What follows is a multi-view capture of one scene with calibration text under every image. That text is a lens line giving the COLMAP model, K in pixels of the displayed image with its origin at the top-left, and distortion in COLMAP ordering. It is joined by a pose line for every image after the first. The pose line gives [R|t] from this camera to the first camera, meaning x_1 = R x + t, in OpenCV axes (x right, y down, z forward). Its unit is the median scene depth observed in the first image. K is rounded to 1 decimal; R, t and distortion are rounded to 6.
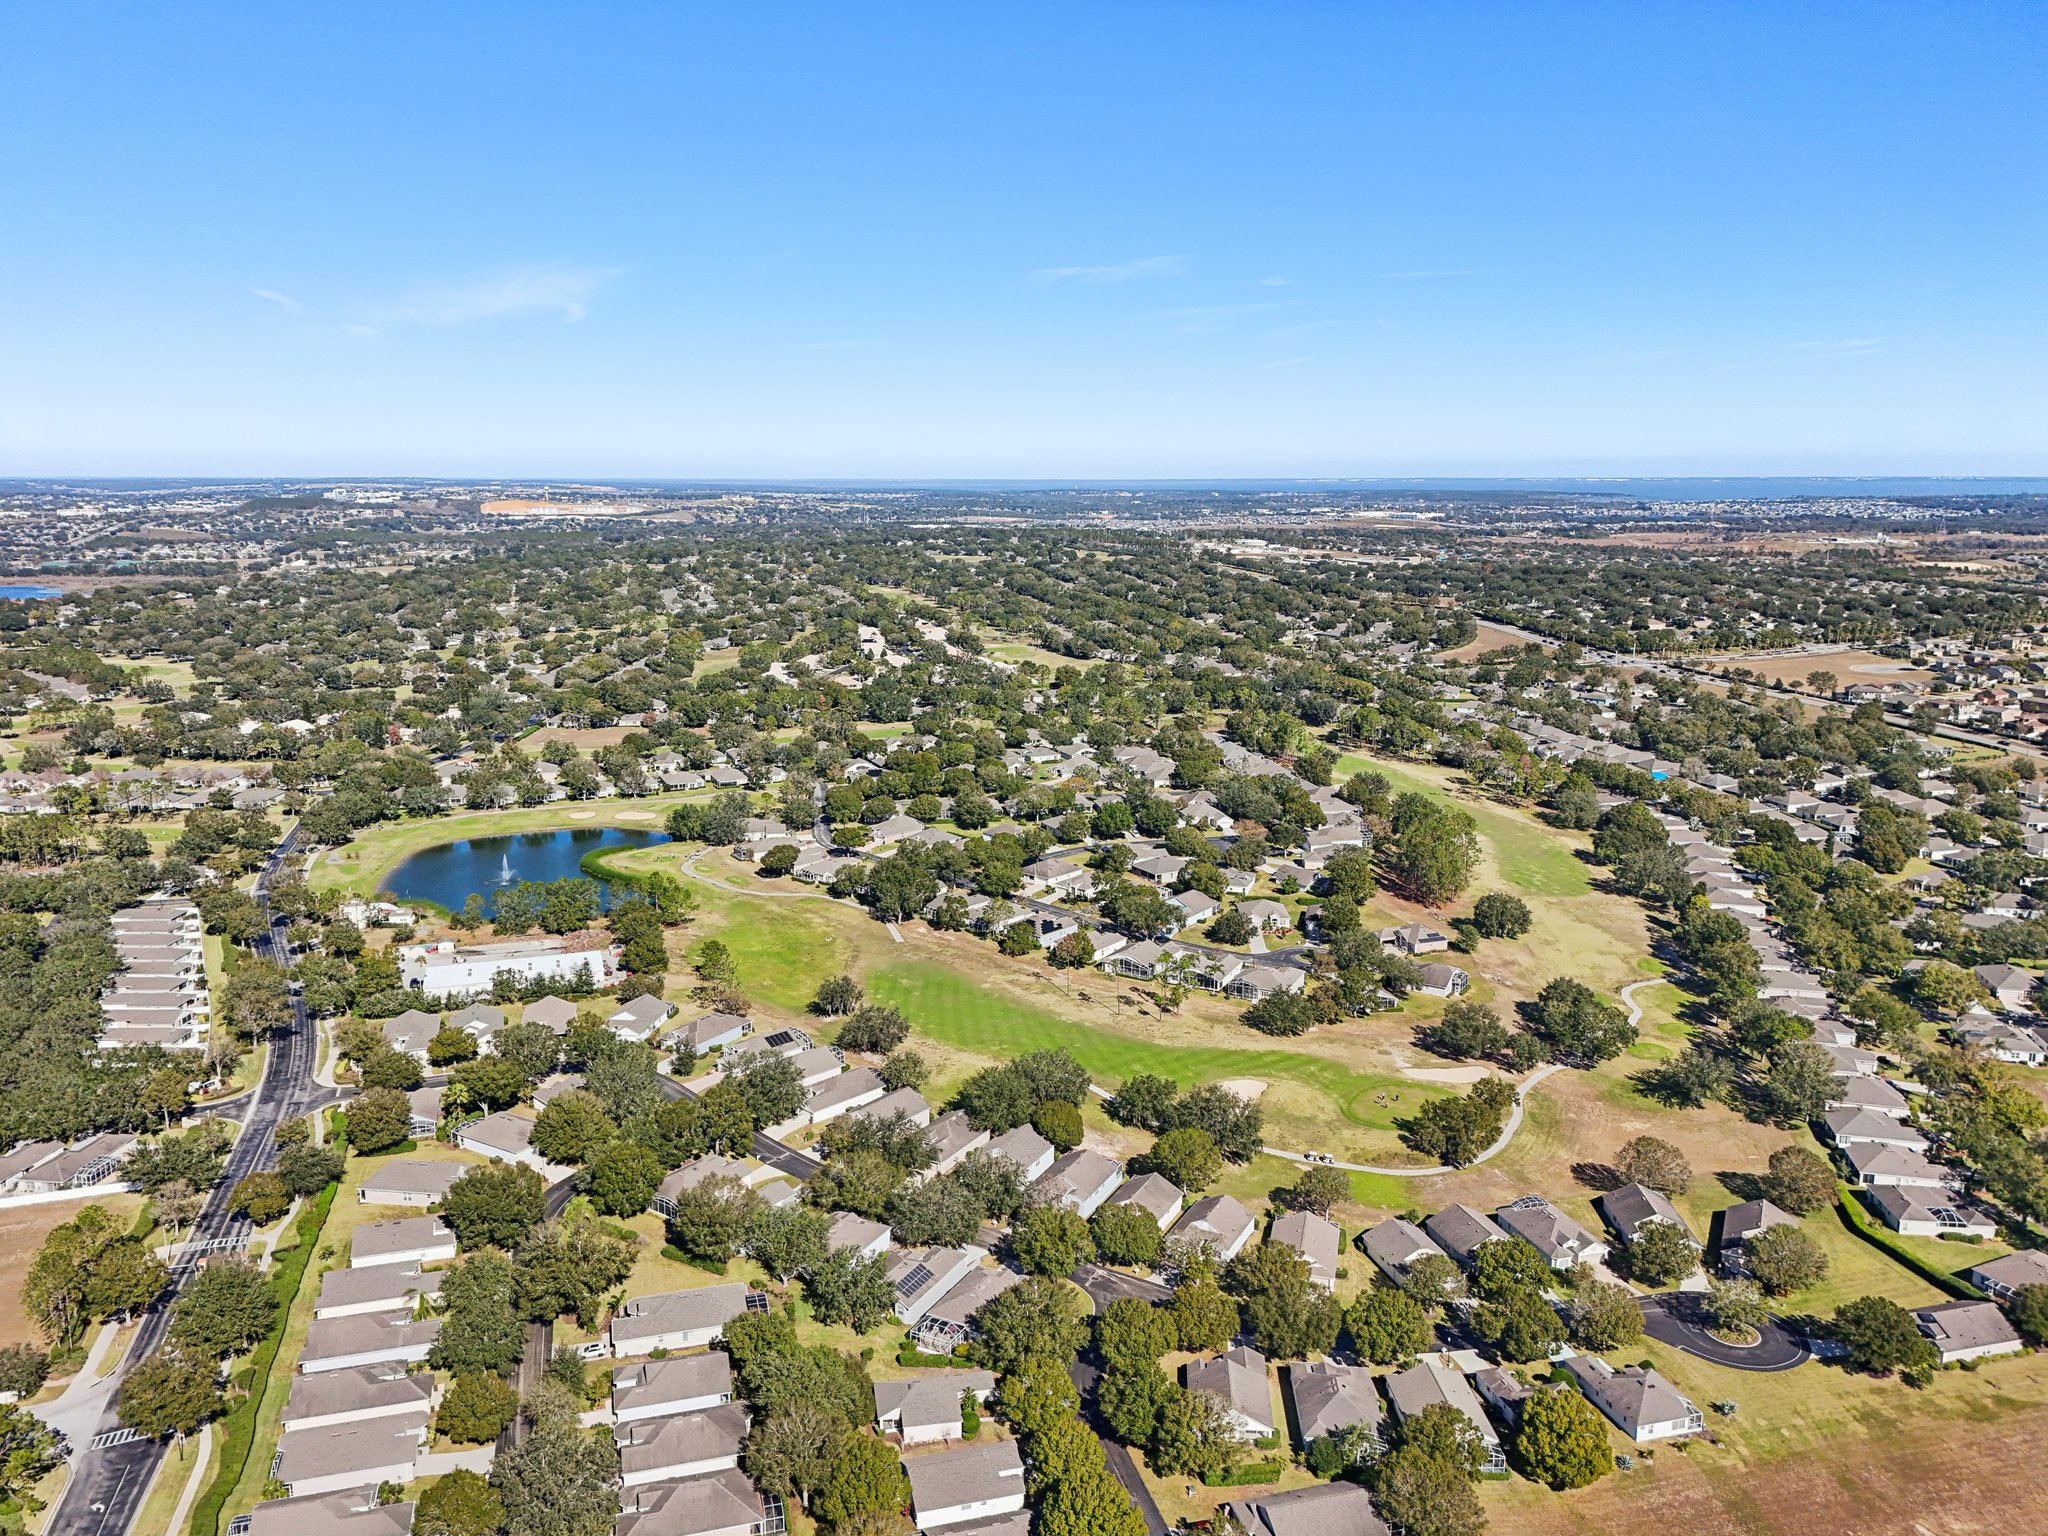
lens RADIAL K [[1590.7, 0, 1004.0], [0, 1590.7, 728.1], [0, 0, 1]] dist [0.100891, -0.146856]
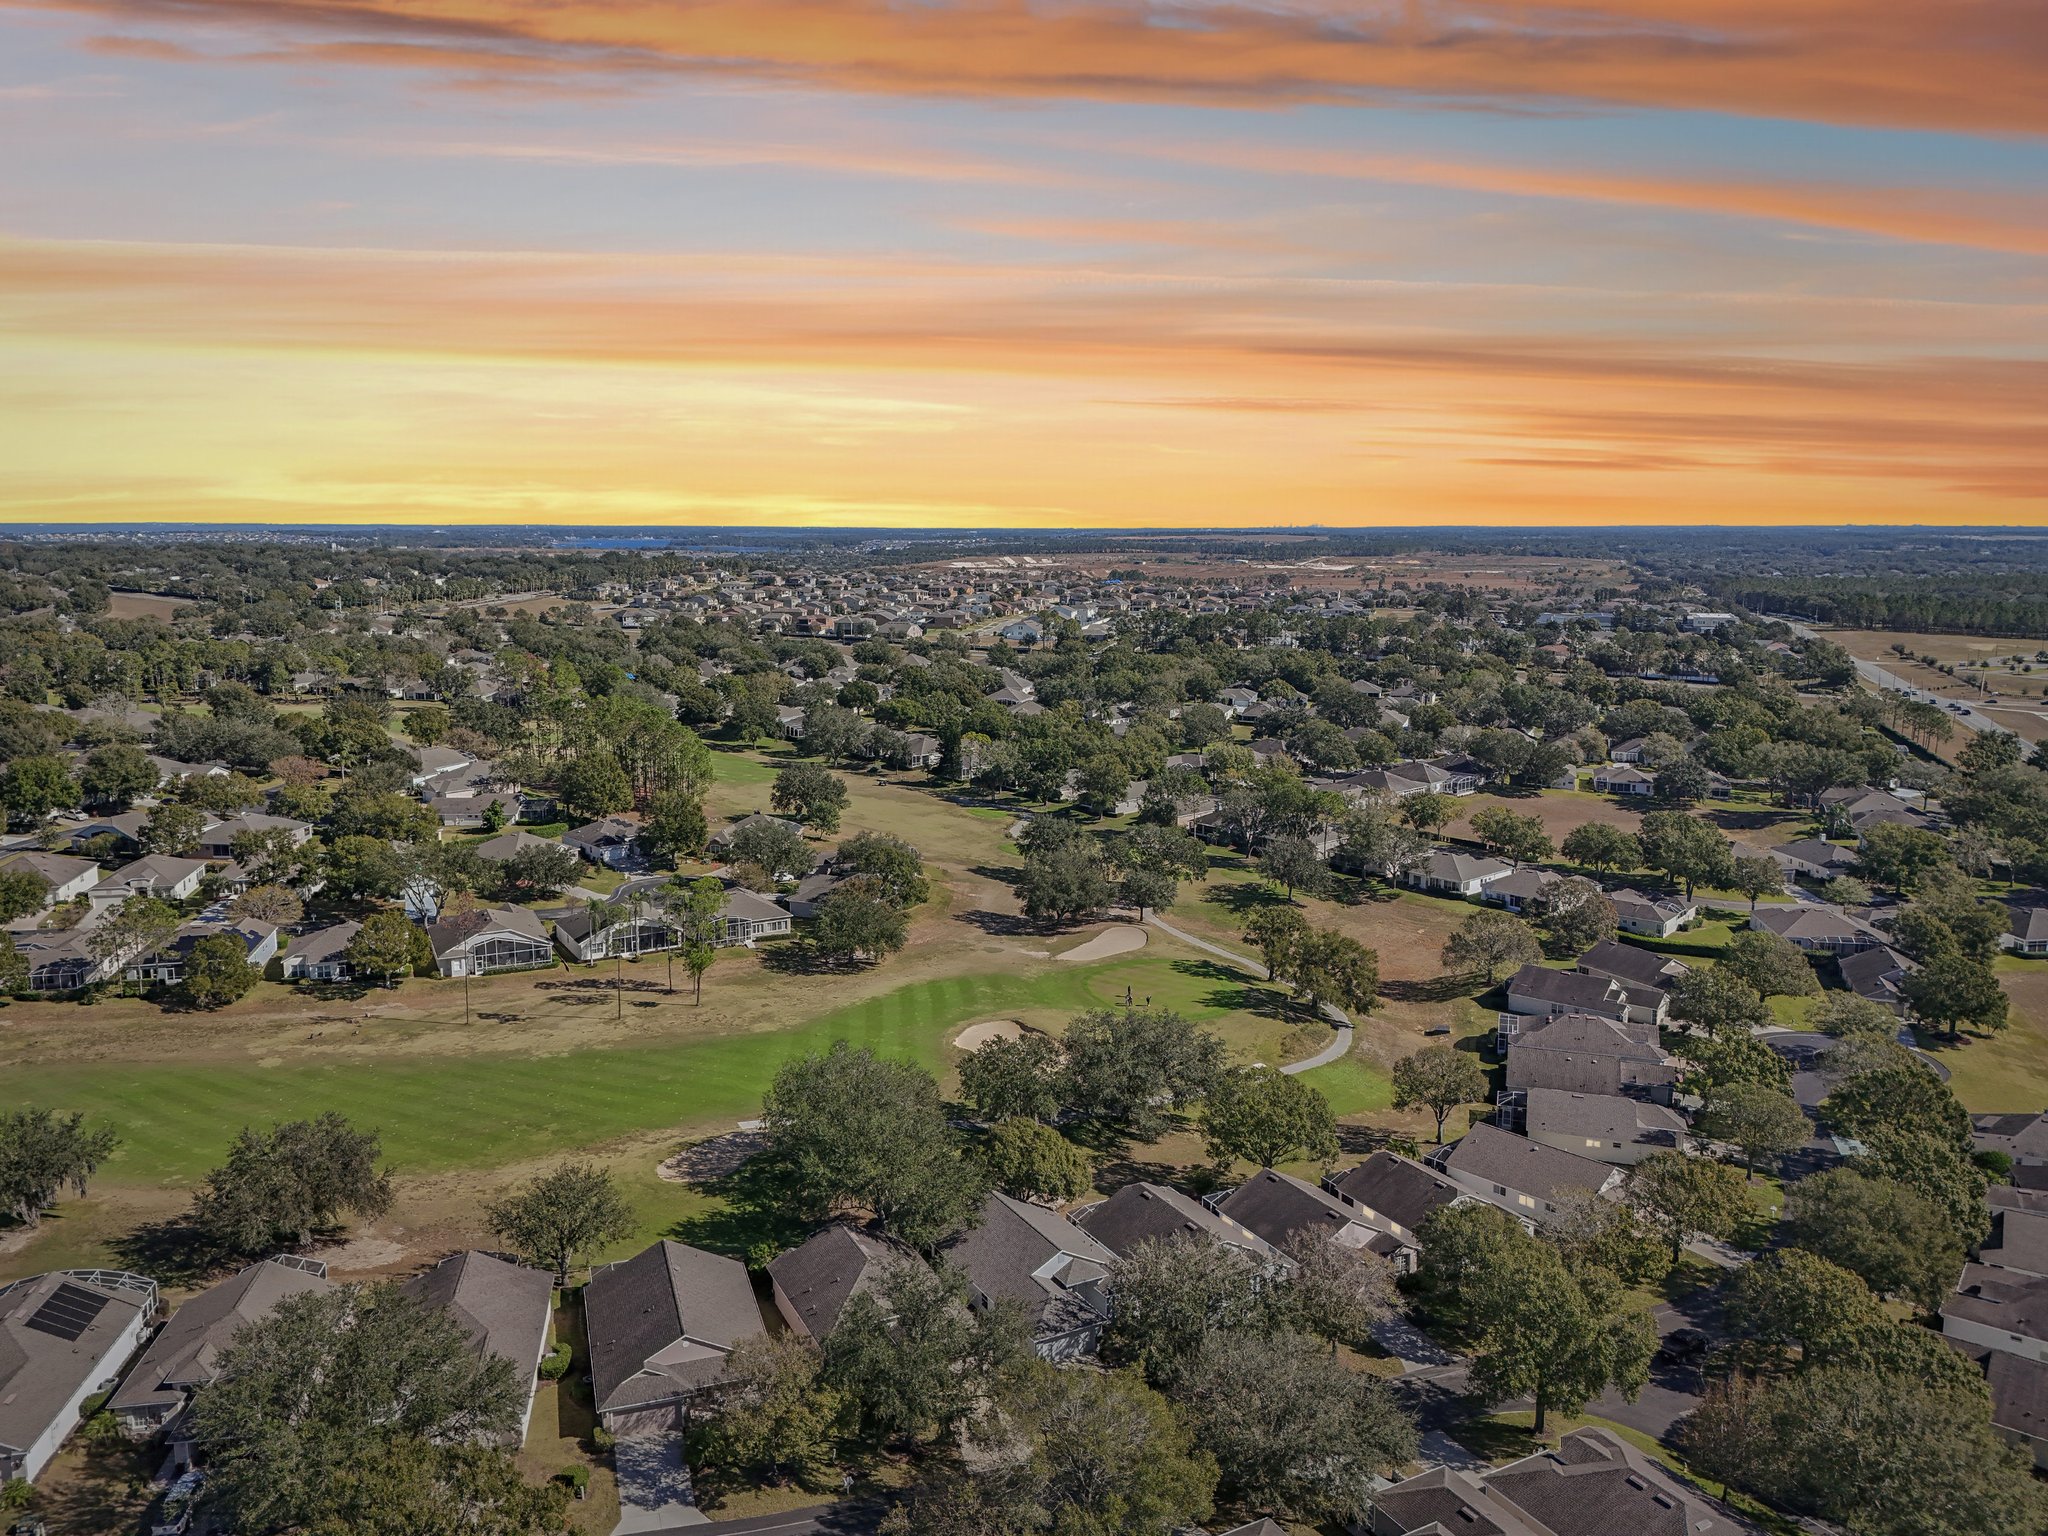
lens RADIAL K [[1560.4, 0, 1024.0], [0, 1560.4, 768.0], [0, 0, 1]] dist [0.127752, -0.206345]
pose [[0.534261, -0.126586, 0.835788, -0.211982], [0.142972, 0.988011, 0.058249, 0.072613], [-0.833141, 0.088374, 0.545954, 0.491769]]
